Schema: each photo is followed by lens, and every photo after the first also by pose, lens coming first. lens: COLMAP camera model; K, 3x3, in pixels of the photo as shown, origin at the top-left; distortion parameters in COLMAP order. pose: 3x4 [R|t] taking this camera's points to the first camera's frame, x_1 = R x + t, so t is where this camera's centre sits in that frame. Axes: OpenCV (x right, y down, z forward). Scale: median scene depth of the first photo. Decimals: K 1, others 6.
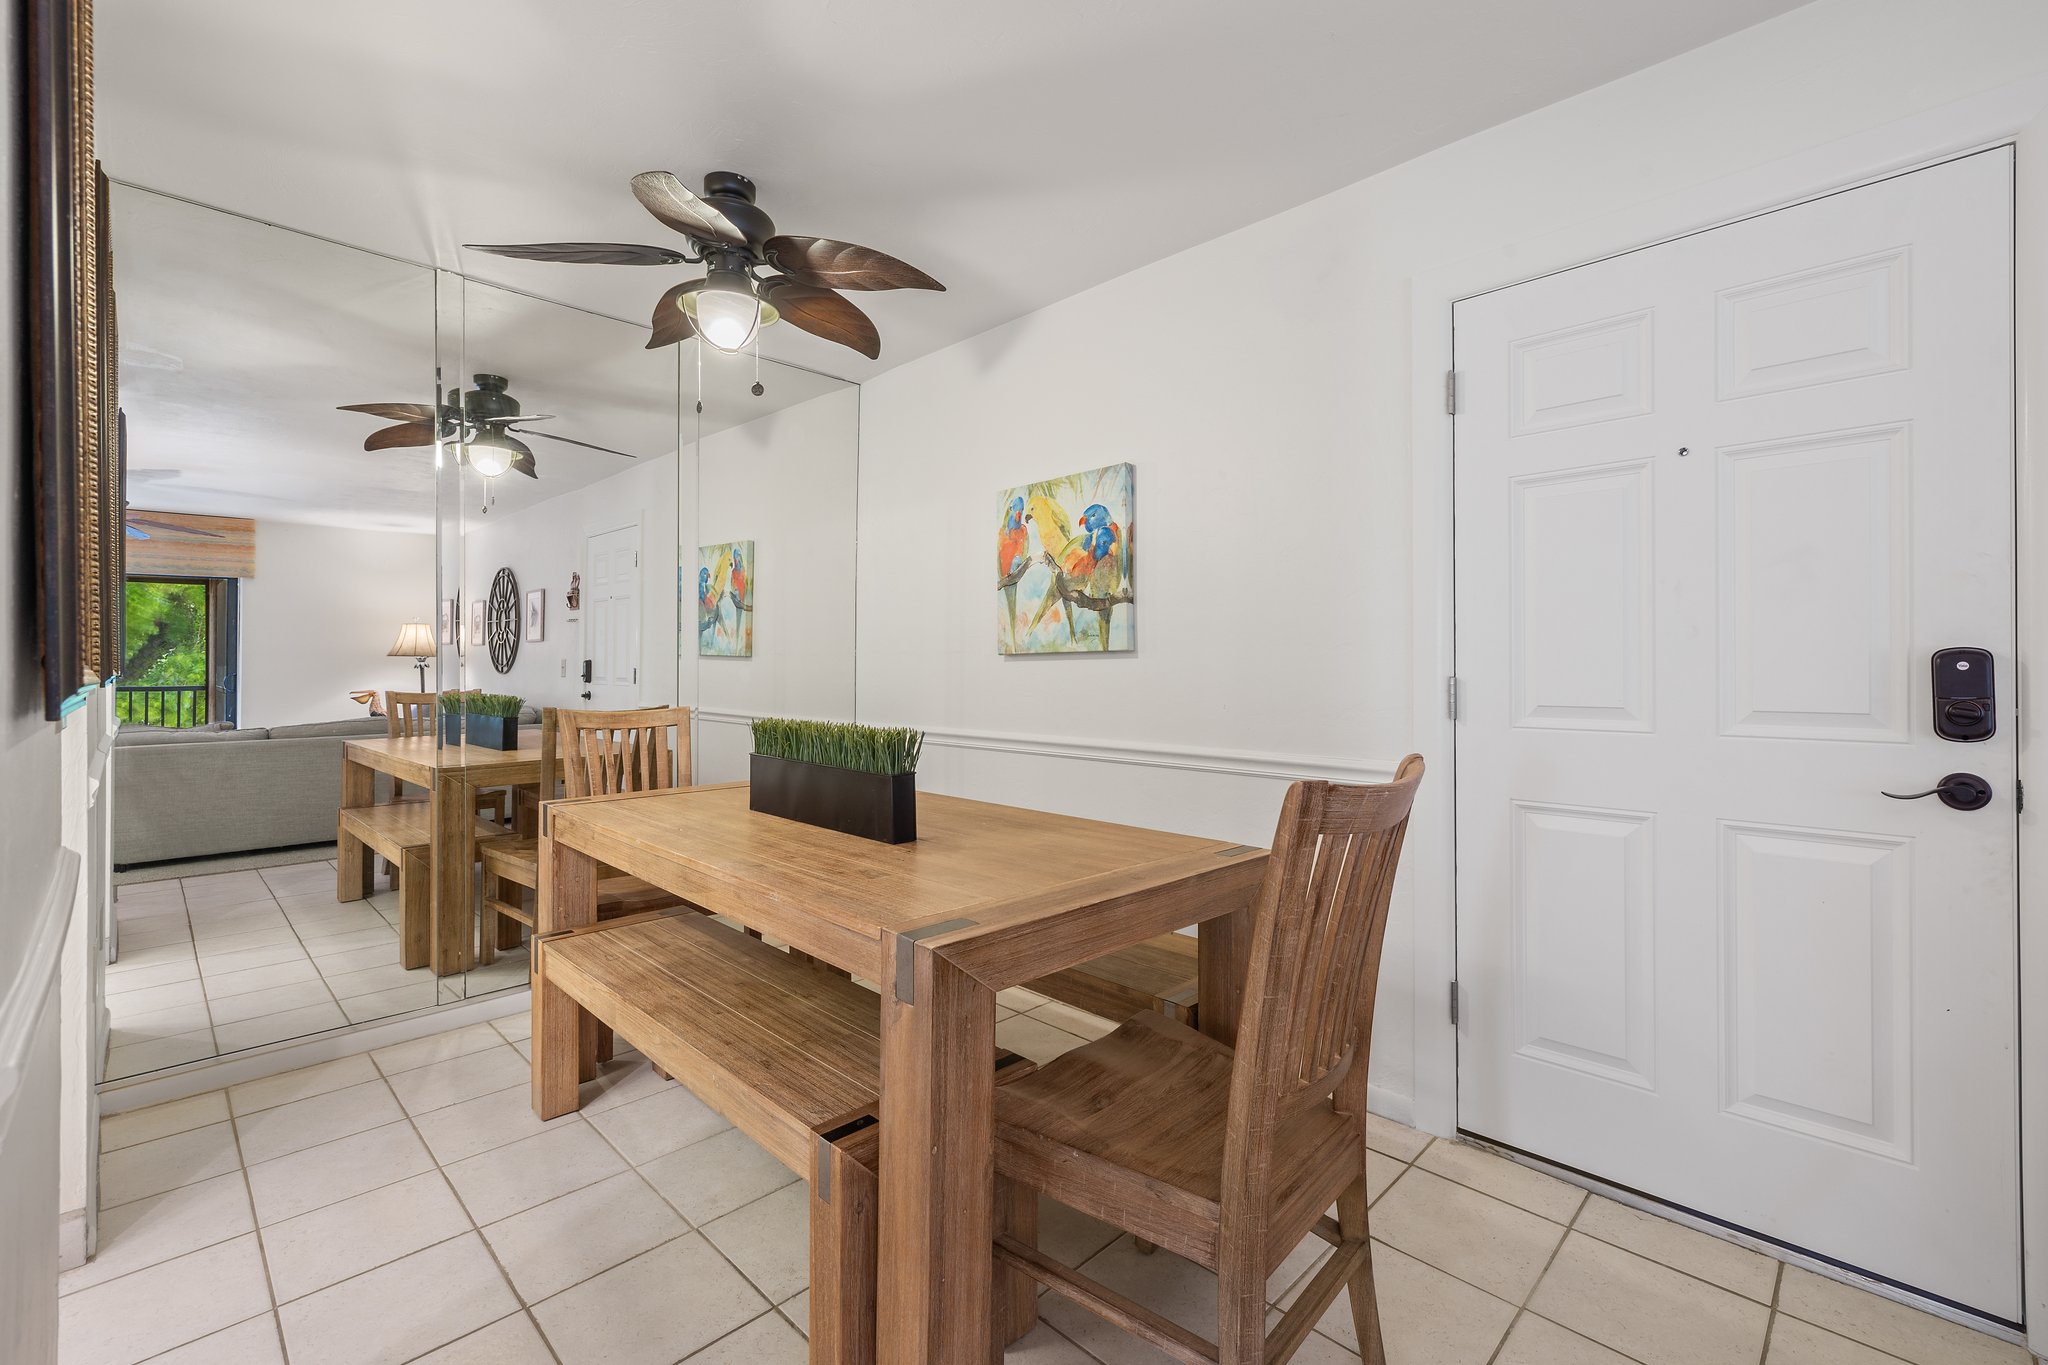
lens RADIAL K [[894.5, 0, 1014.6], [0, 894.5, 668.4], [0, 0, 1]] dist [0.018418, -0.000044]
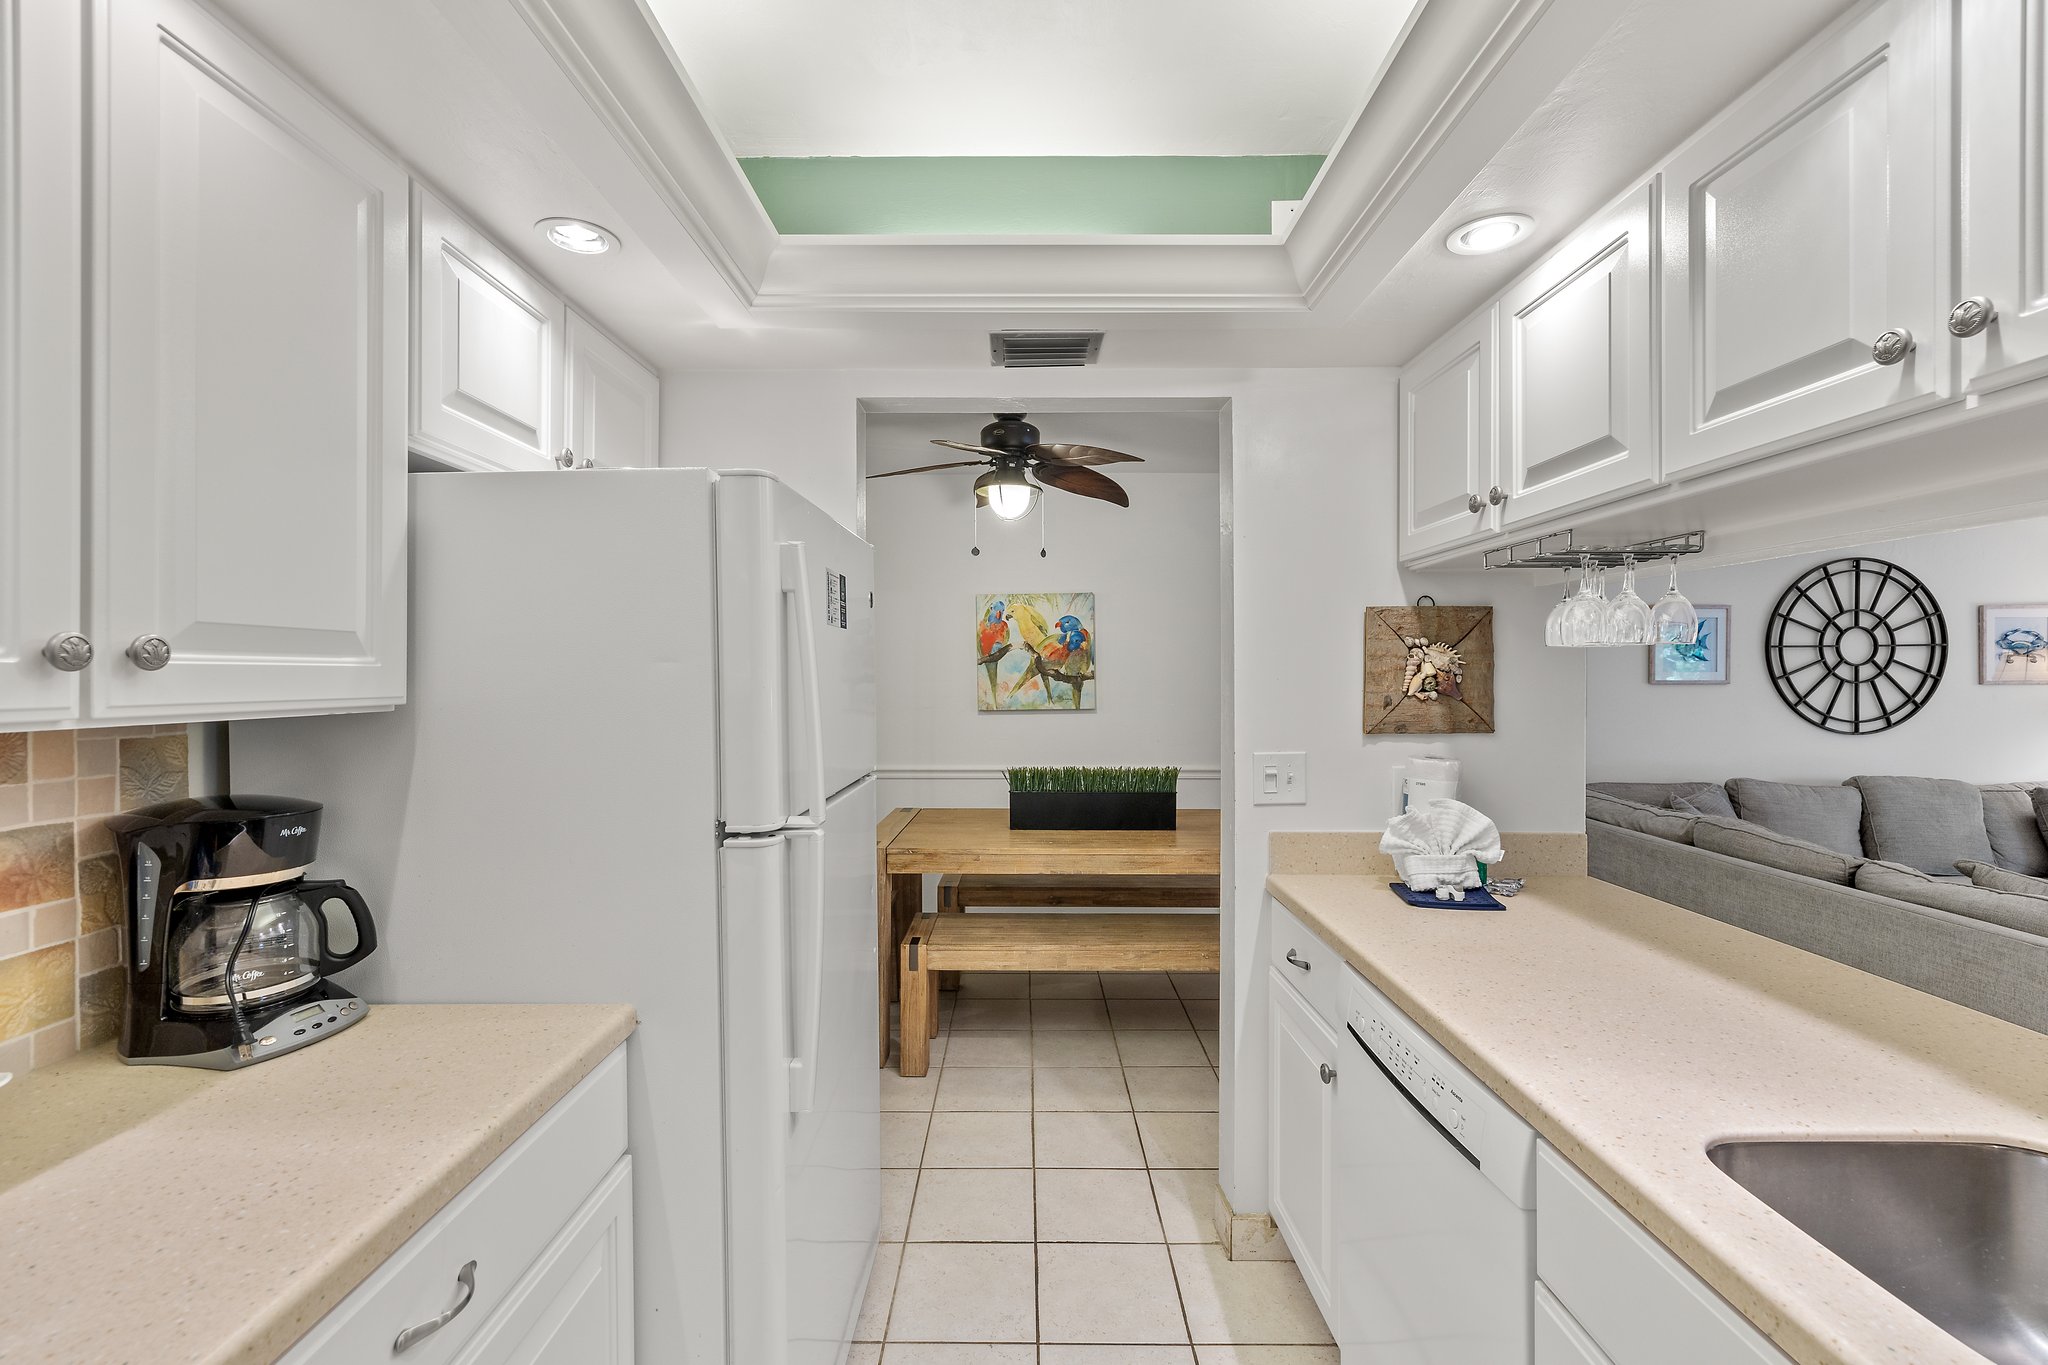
lens RADIAL K [[894.5, 0, 1020.9], [0, 894.5, 683.1], [0, 0, 1]] dist [0.018418, -0.000044]
pose [[0.690706, -0.002856, 0.723130, -1.076748], [-0.000367, 0.999991, 0.004299, -0.070546], [-0.723136, -0.003235, 0.690698, -0.018066]]
